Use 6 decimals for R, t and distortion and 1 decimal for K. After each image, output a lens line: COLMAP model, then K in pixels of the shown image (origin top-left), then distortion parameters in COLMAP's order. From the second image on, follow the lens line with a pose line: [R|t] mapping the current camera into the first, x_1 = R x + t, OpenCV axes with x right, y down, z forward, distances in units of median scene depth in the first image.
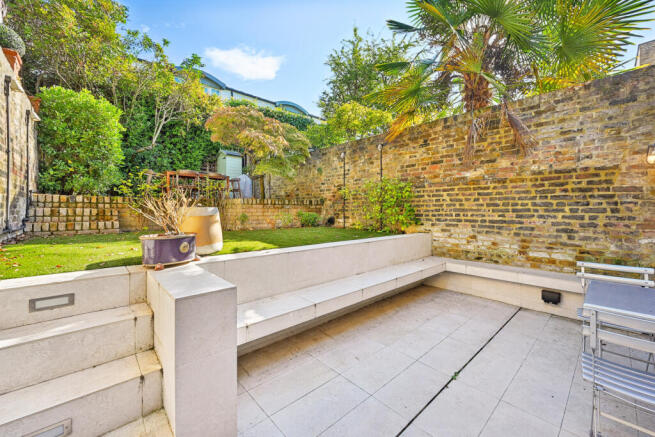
lens RADIAL K [[254.9, 0, 327.5], [0, 254.9, 218.5], [0, 0, 1]] dist [-0.002424, -0.000320]
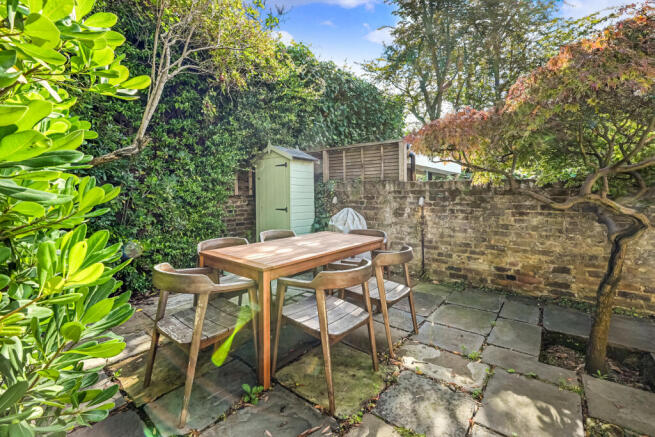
lens RADIAL K [[298.9, 0, 326.5], [0, 298.9, 197.6], [0, 0, 1]] dist [-0.000036, -0.000061]
pose [[0.987006, -0.006246, 0.160564, -0.674272], [0.010787, 0.999566, -0.027428, -0.269117], [-0.160323, 0.028803, 0.986644, 0.770354]]
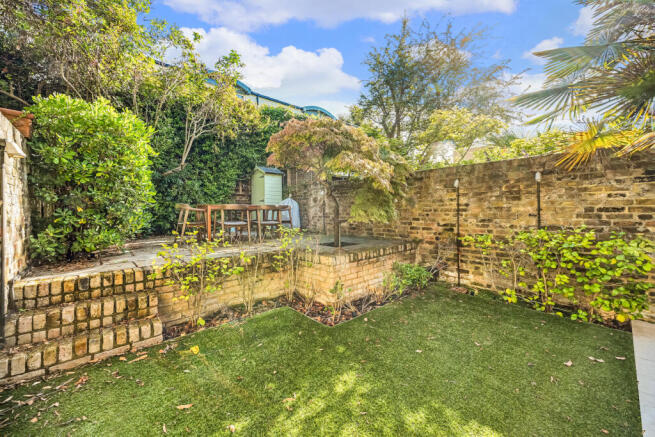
lens RADIAL K [[255.7, 0, 327.5], [0, 255.7, 218.5], [0, 0, 1]] dist [-0.000702, -0.000163]
pose [[0.999775, -0.010337, -0.018509, -0.289554], [0.010137, 0.999890, -0.010858, -0.147456], [0.018619, 0.010668, 0.999770, 0.282738]]
